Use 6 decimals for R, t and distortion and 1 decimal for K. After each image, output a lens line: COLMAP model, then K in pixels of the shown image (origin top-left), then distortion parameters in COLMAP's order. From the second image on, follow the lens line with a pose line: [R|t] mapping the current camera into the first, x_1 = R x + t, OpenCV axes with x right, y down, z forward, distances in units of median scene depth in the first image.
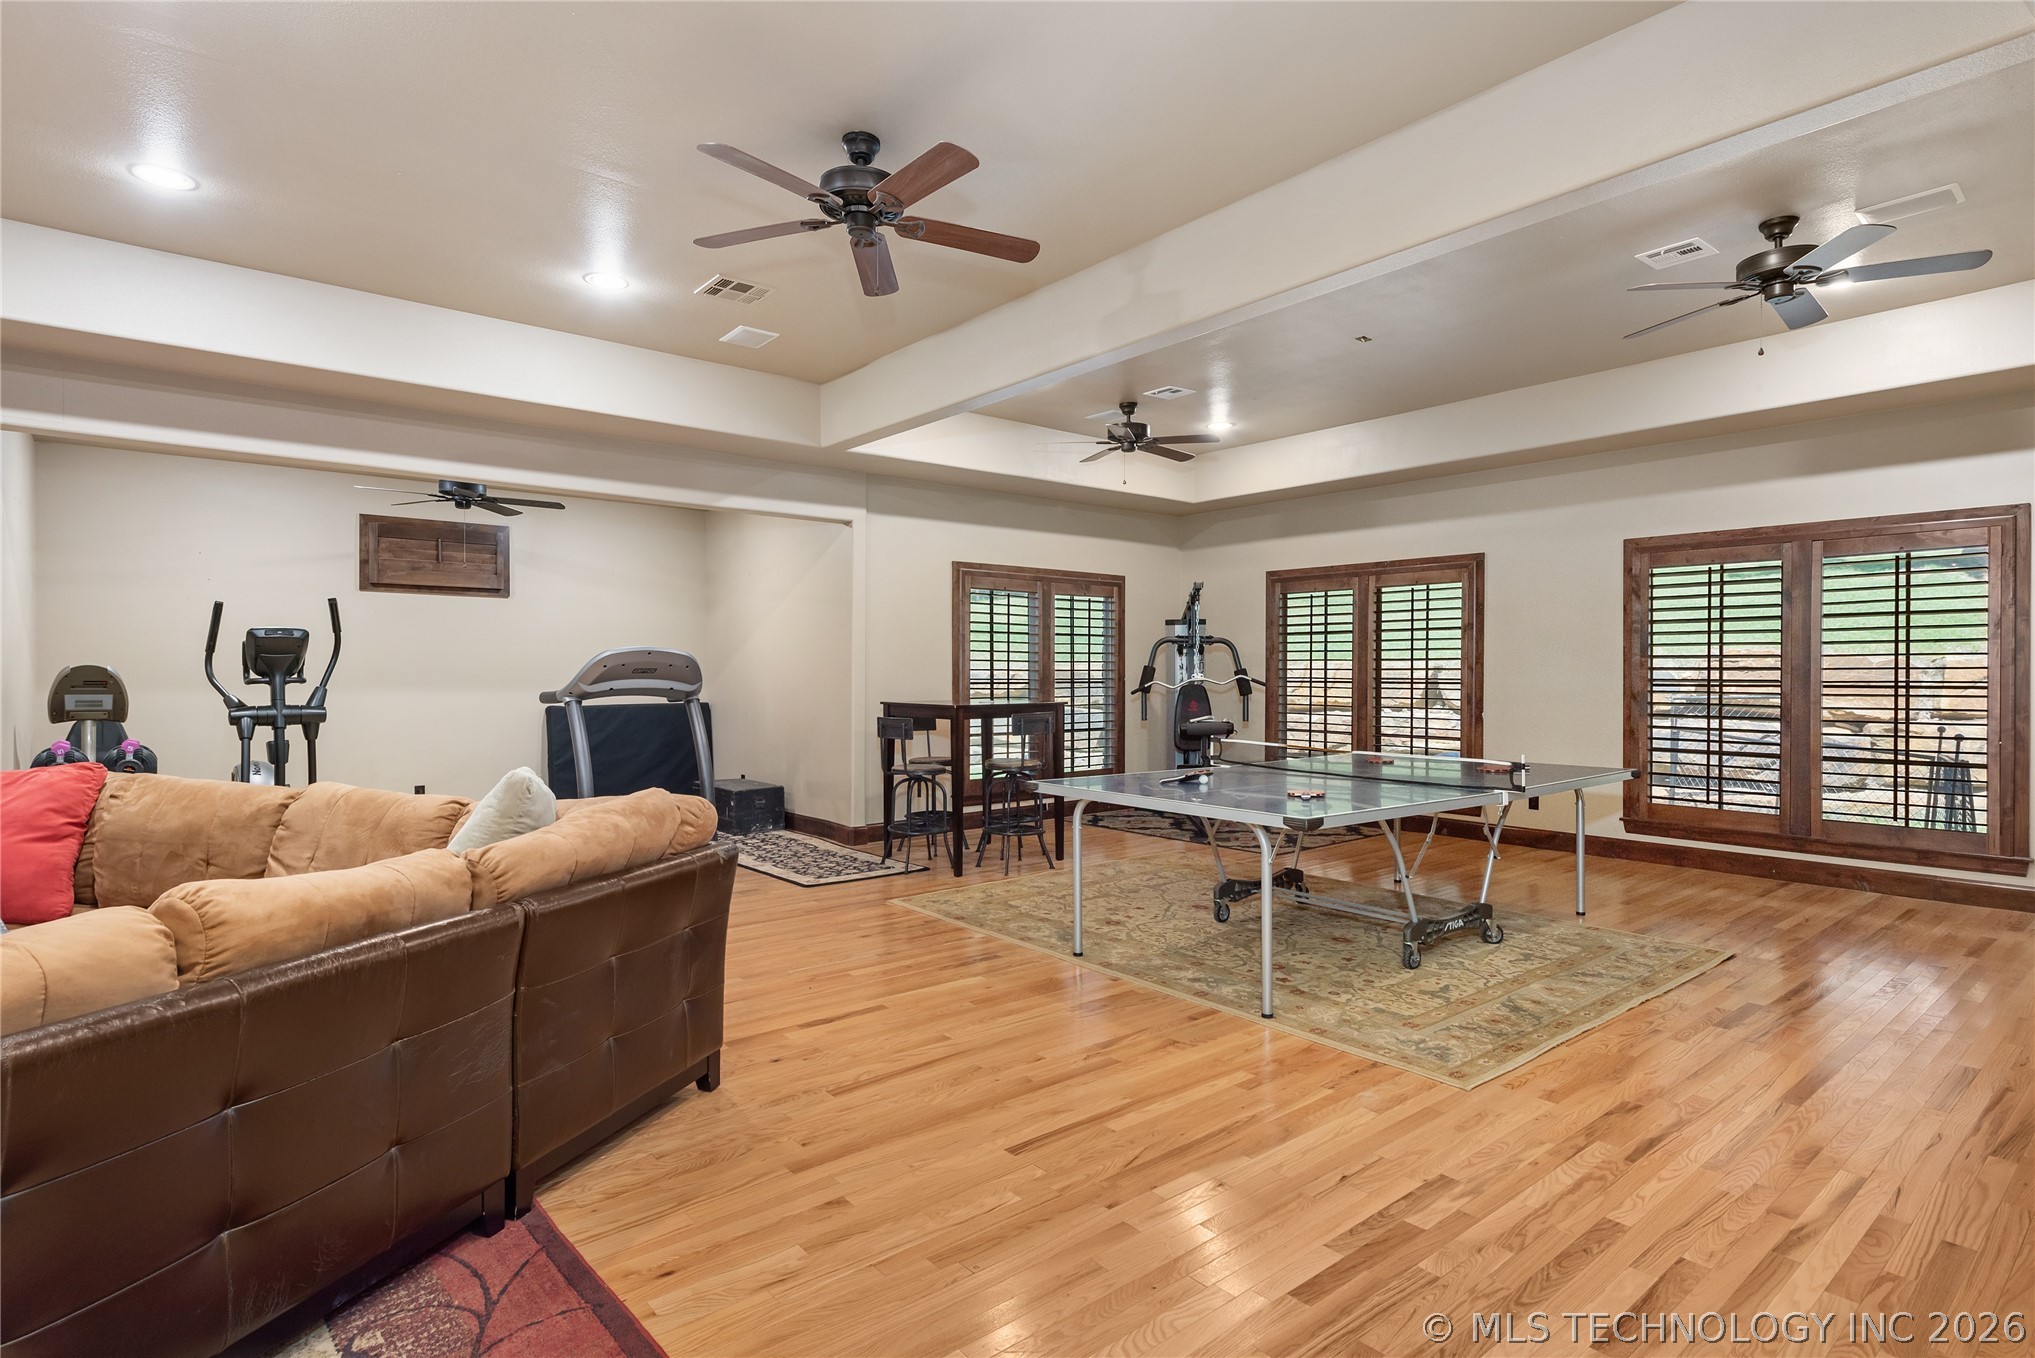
lens RADIAL K [[1038.0, 0, 1017.0], [0, 1038.0, 683.0], [0, 0, 1]] dist [-0.003506, 0.001549]
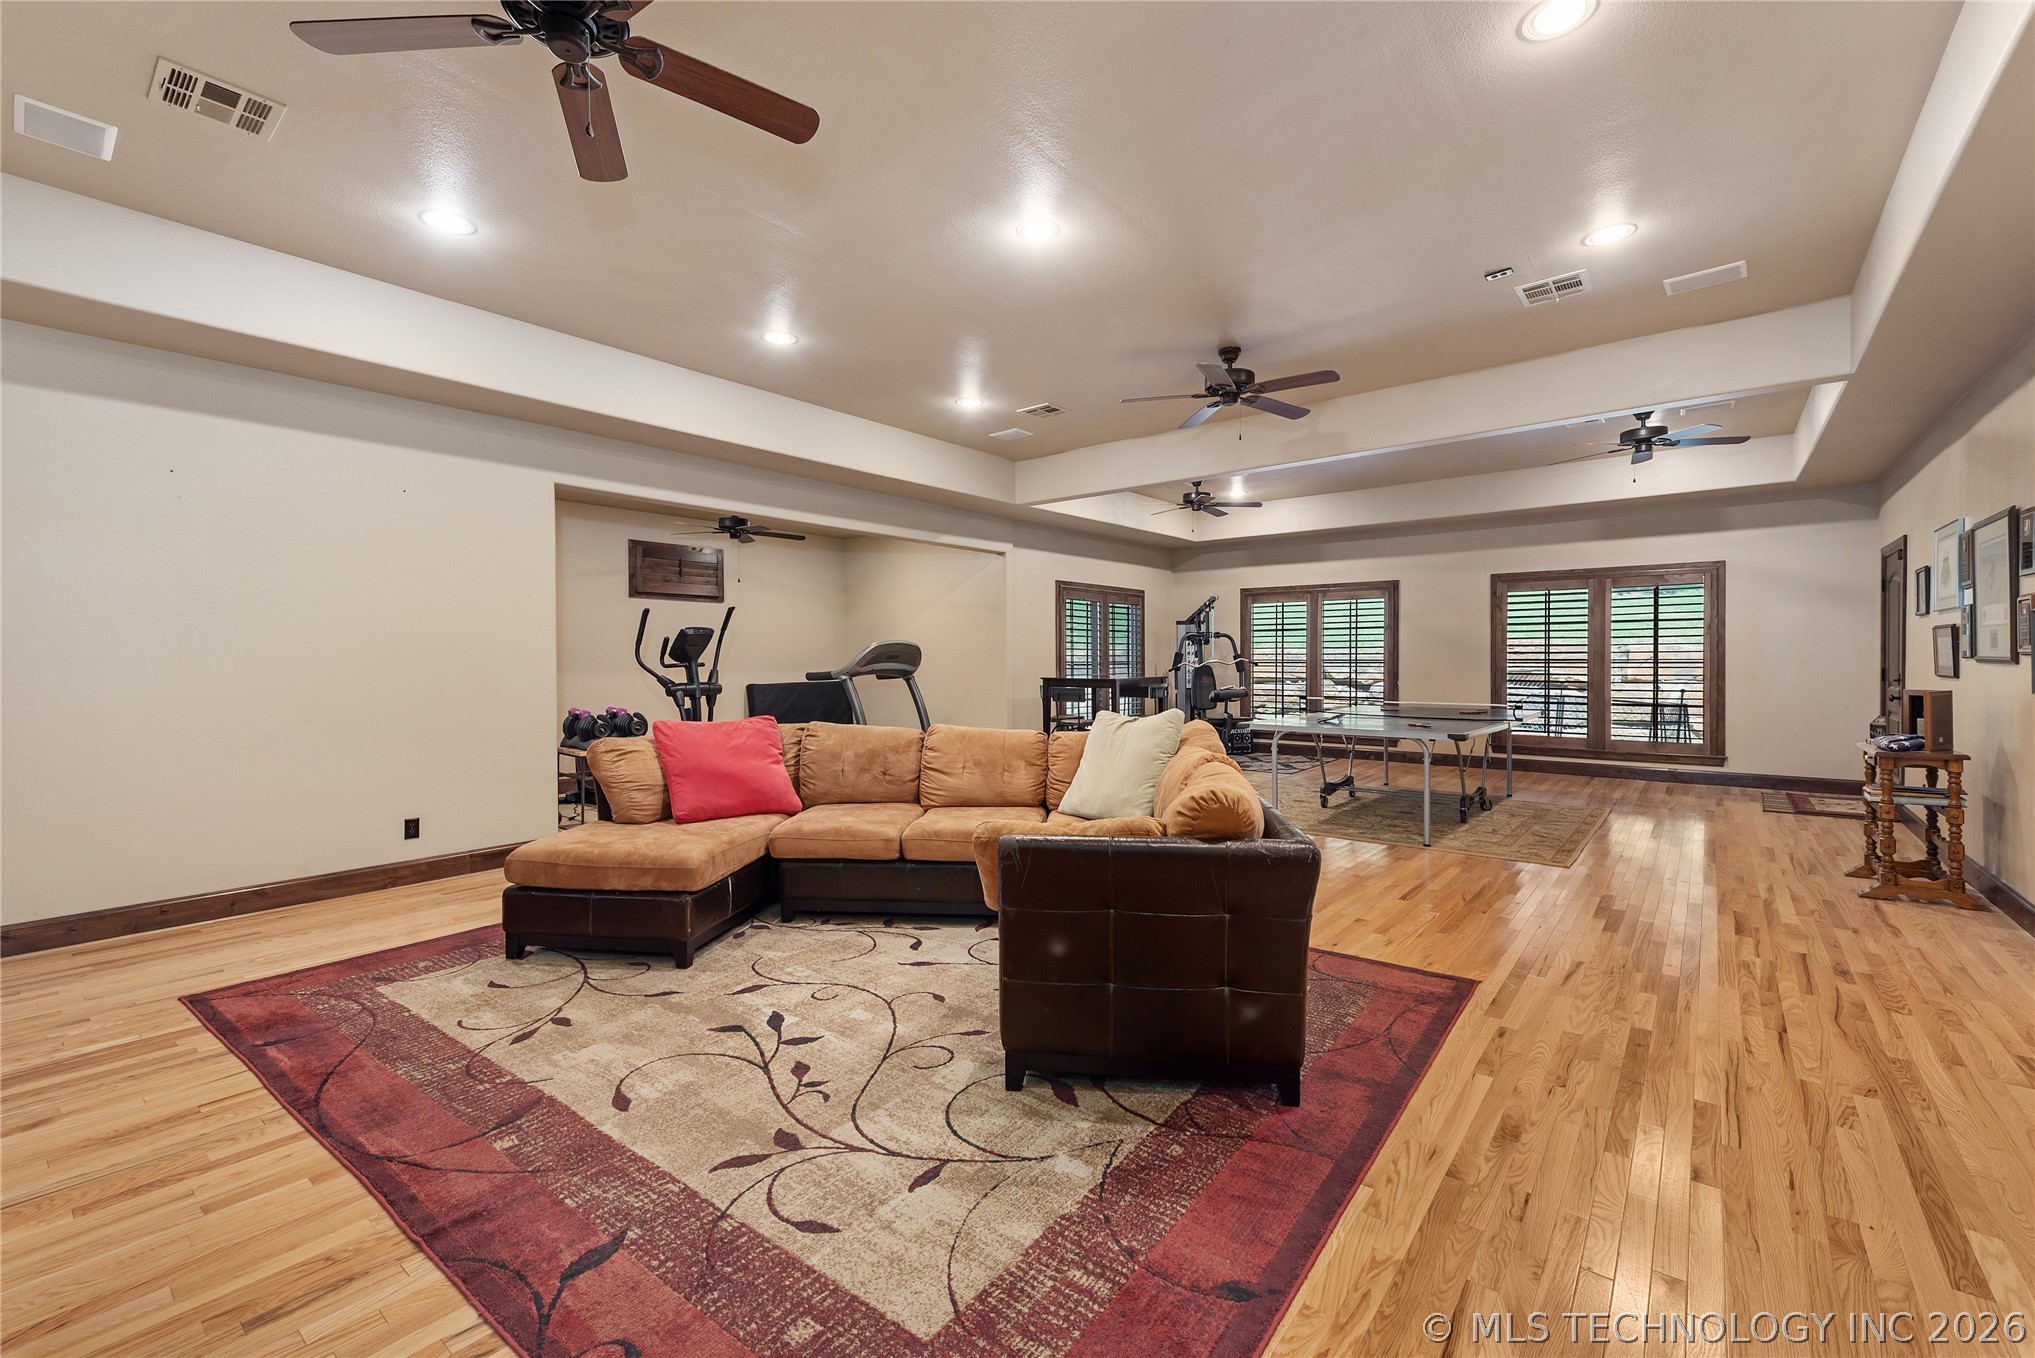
lens RADIAL K [[845.2, 0, 1017.6], [0, 845.2, 665.2], [0, 0, 1]] dist [-0.000694, -0.000347]
pose [[0.982562, -0.006583, 0.185817, -0.405659], [0.007159, 0.999971, -0.002432, 0.003562], [-0.185796, 0.003720, 0.982581, -0.172968]]
